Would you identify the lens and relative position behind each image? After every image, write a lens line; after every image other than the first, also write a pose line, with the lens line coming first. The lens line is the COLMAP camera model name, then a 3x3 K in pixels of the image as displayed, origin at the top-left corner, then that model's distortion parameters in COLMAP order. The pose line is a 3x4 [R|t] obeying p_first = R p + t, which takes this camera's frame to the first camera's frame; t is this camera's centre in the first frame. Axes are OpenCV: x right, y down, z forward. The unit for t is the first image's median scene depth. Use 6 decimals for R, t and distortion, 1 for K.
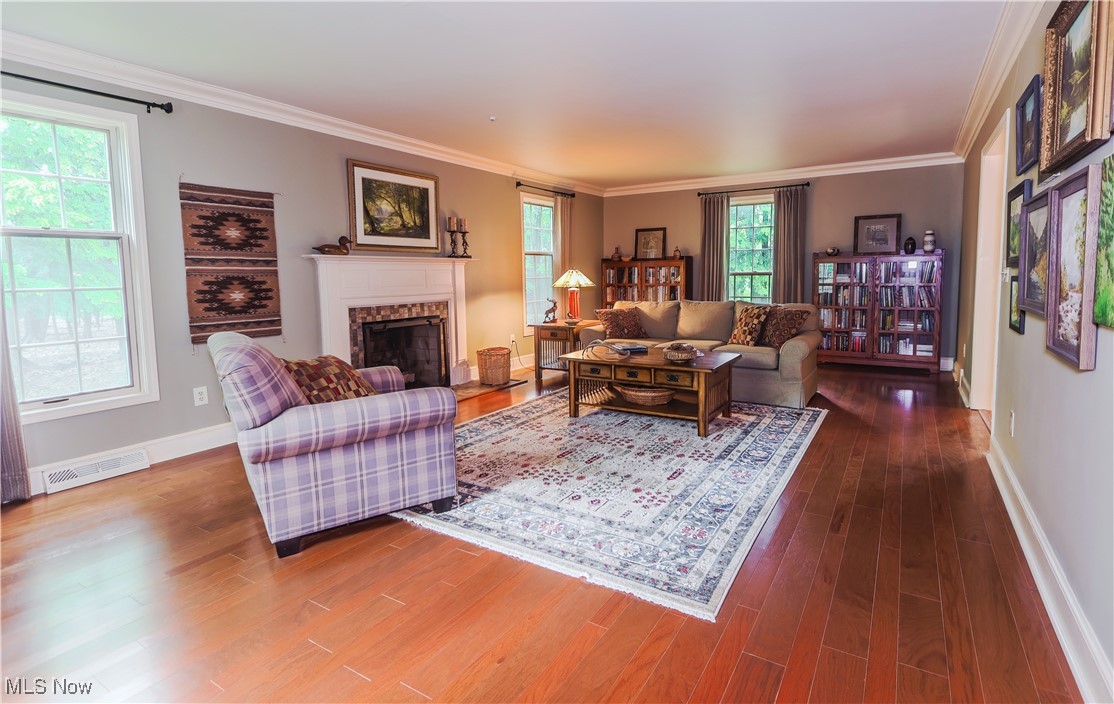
lens RADIAL K [[532.4, 0, 590.7], [0, 532.4, 313.3], [0, 0, 1]] dist [0.011701, 0.000407]
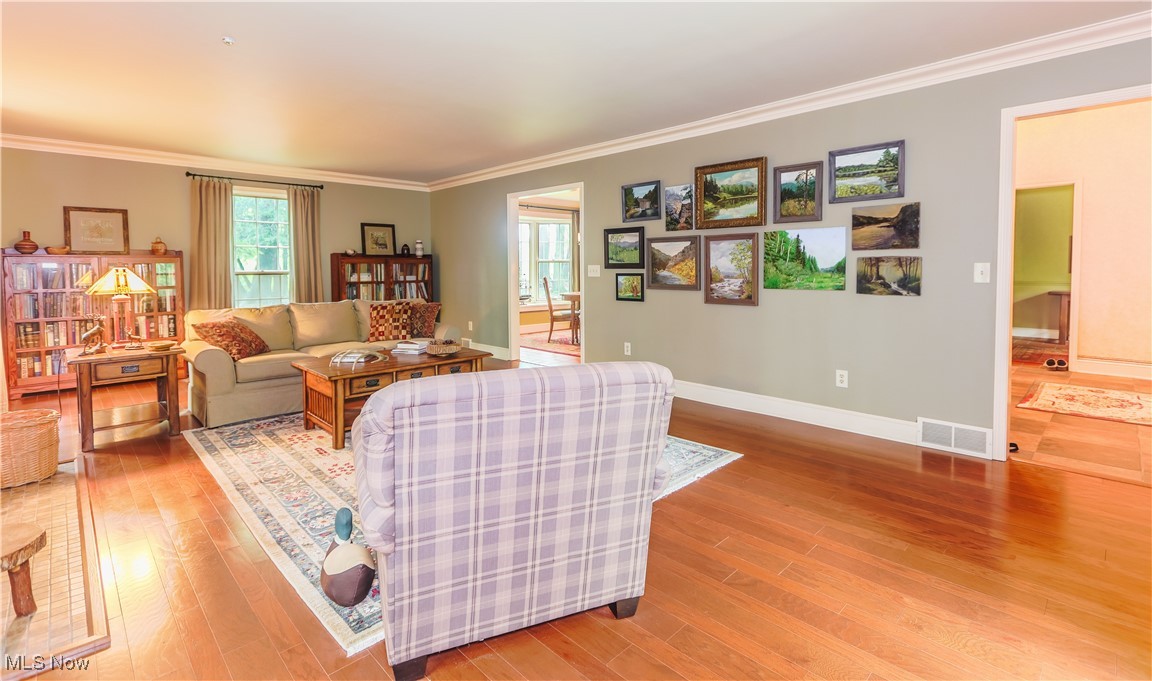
lens RADIAL K [[522.3, 0, 571.7], [0, 522.3, 284.4], [0, 0, 1]] dist [0.012140, -0.003980]
pose [[0.272315, -0.022607, 0.961943, -0.644198], [0.074454, 0.997222, 0.002359, -0.028241], [-0.959323, 0.070979, 0.273242, 0.391134]]
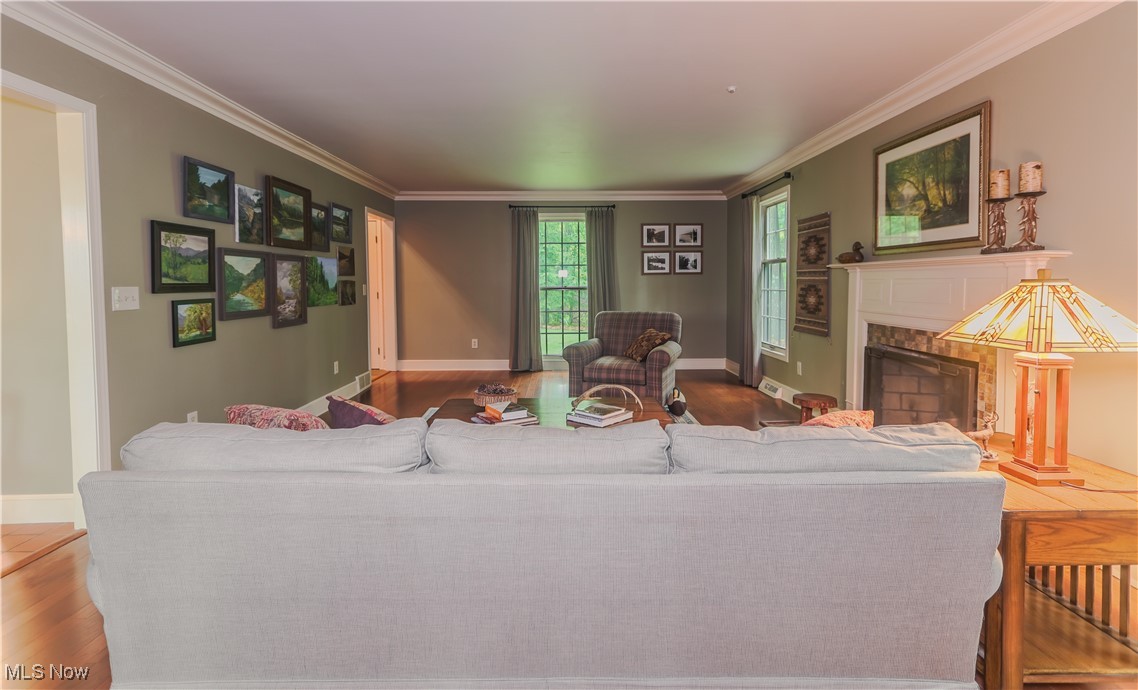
lens RADIAL K [[534.8, 0, 561.8], [0, 534.8, 298.2], [0, 0, 1]] dist [0.016109, -0.000481]
pose [[-0.864080, 0.034805, -0.502150, 0.399379], [-0.019016, 0.994637, 0.101662, -0.124550], [0.502995, 0.097393, -0.858784, 1.442164]]
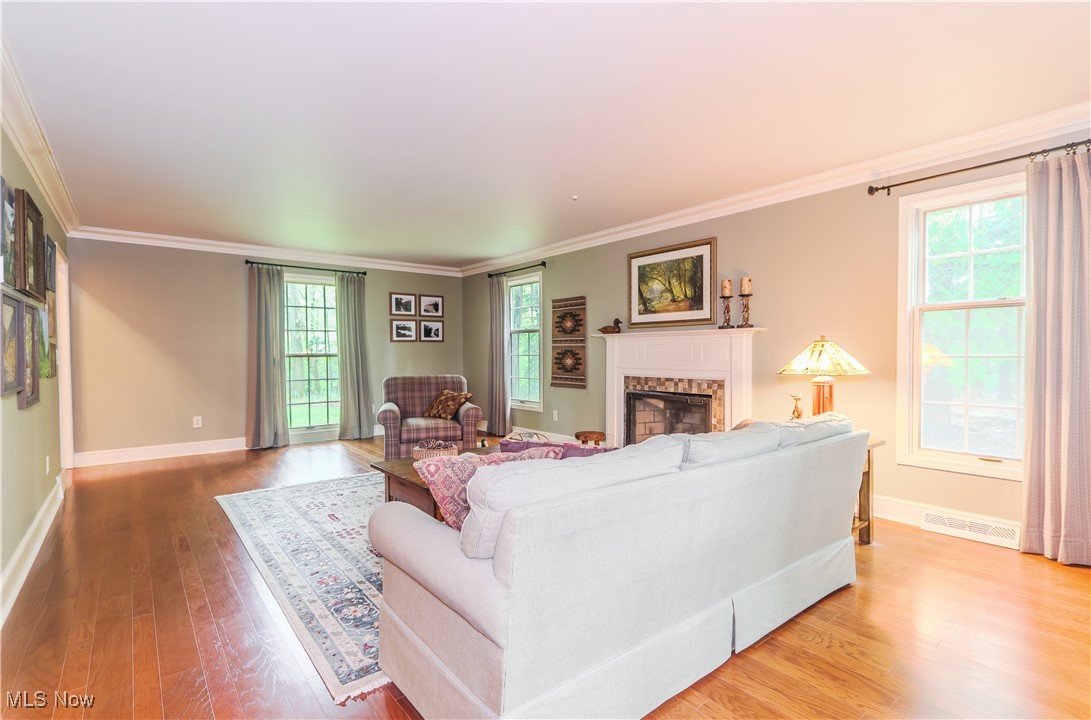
lens RADIAL K [[525.1, 0, 537.7], [0, 525.1, 361.5], [0, 0, 1]] dist [0.022773, -0.001354]
pose [[-0.369367, 0.035119, -0.928620, 0.718299], [-0.057603, 0.996499, 0.060599, -0.100992], [0.927497, 0.075875, -0.366050, 1.210212]]
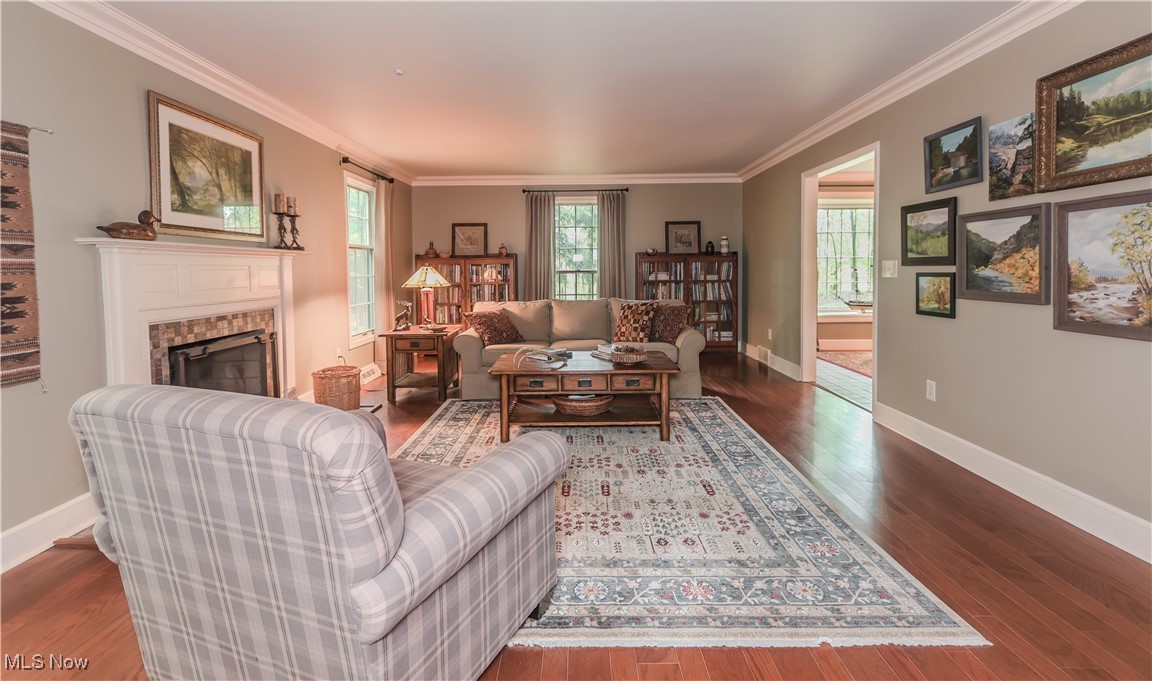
lens RADIAL K [[522.3, 0, 578.4], [0, 522.3, 285.7], [0, 0, 1]] dist [0.012140, -0.003980]
pose [[0.863545, -0.012580, 0.504114, -0.316642], [0.037321, 0.998542, -0.039011, -0.012748], [-0.502888, 0.052502, 0.862755, 0.204557]]
